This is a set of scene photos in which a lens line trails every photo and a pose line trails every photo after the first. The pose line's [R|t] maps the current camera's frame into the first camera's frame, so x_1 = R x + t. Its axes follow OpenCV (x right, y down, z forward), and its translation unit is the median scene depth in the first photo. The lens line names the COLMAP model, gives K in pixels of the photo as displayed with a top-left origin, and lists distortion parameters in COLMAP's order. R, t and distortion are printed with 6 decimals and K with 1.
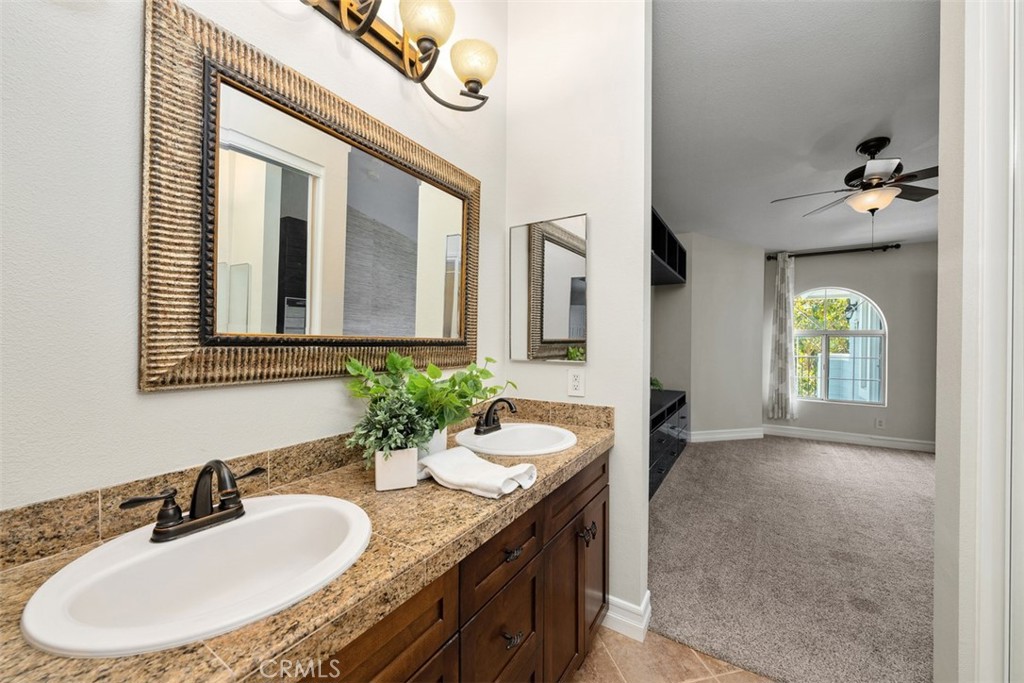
lens RADIAL K [[394.2, 0, 516.3], [0, 394.2, 338.3], [0, 0, 1]] dist [-0.000831, -0.000156]
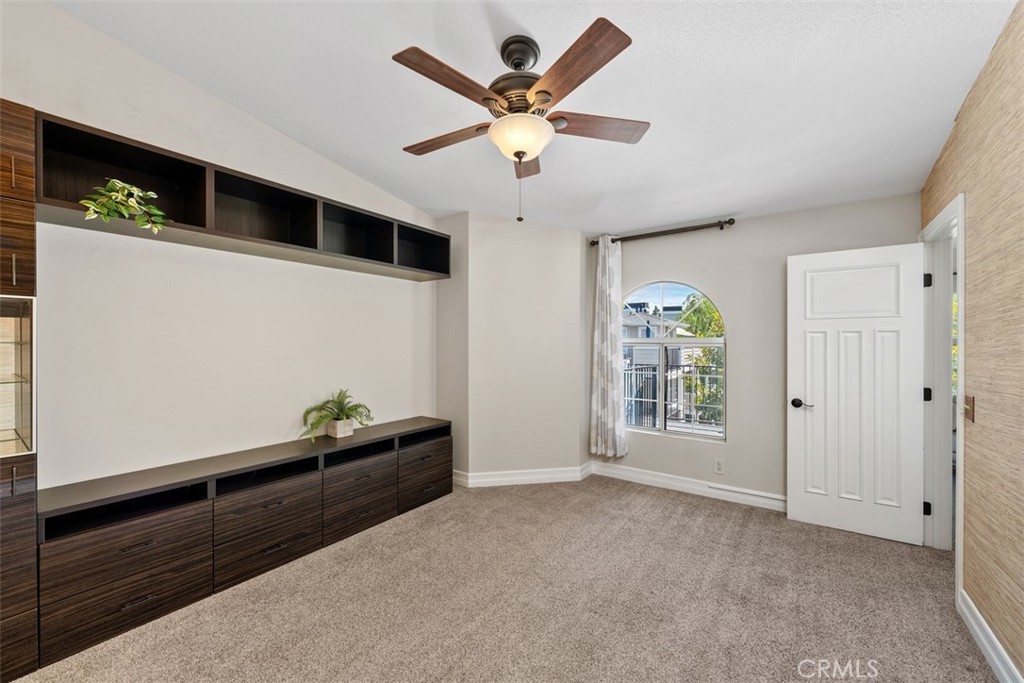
lens RADIAL K [[407.4, 0, 514.2], [0, 407.4, 338.8], [0, 0, 1]] dist [-0.001965, -0.000116]
pose [[0.997396, -0.006538, -0.071822, 1.372229], [0.006272, 0.999973, -0.003930, -0.044201], [0.071846, 0.003469, 0.997410, 0.512885]]
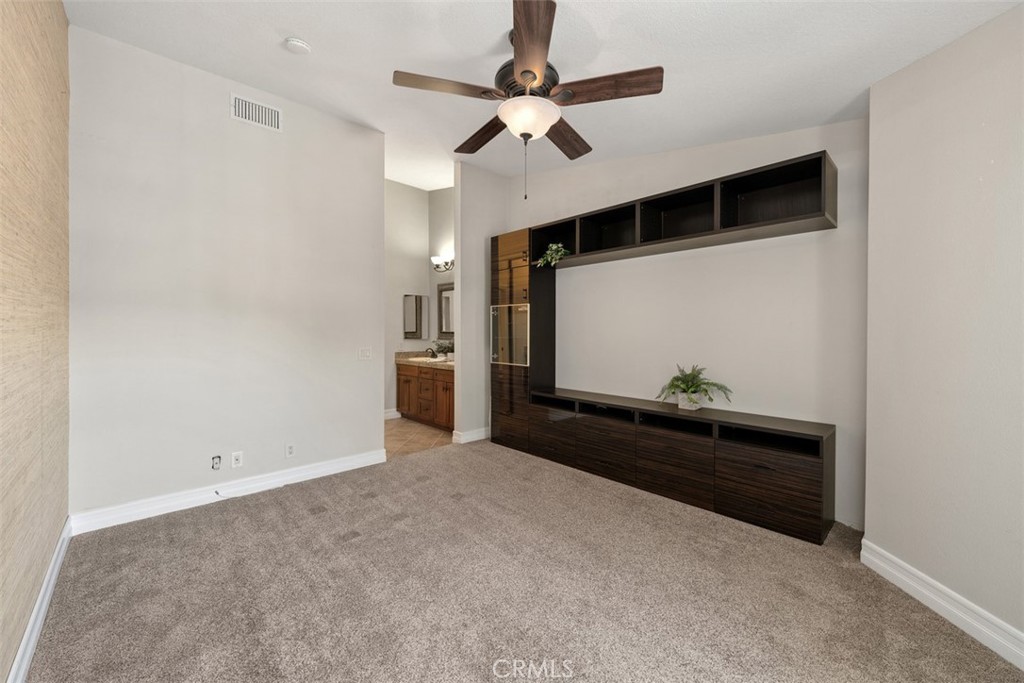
lens RADIAL K [[407.4, 0, 514.2], [0, 407.4, 338.8], [0, 0, 1]] dist [-0.001965, -0.000116]
pose [[-0.280045, 0.006762, -0.959963, 2.320452], [-0.004123, 0.999957, 0.008247, 0.020501], [0.959978, 0.006267, -0.280005, 1.749107]]
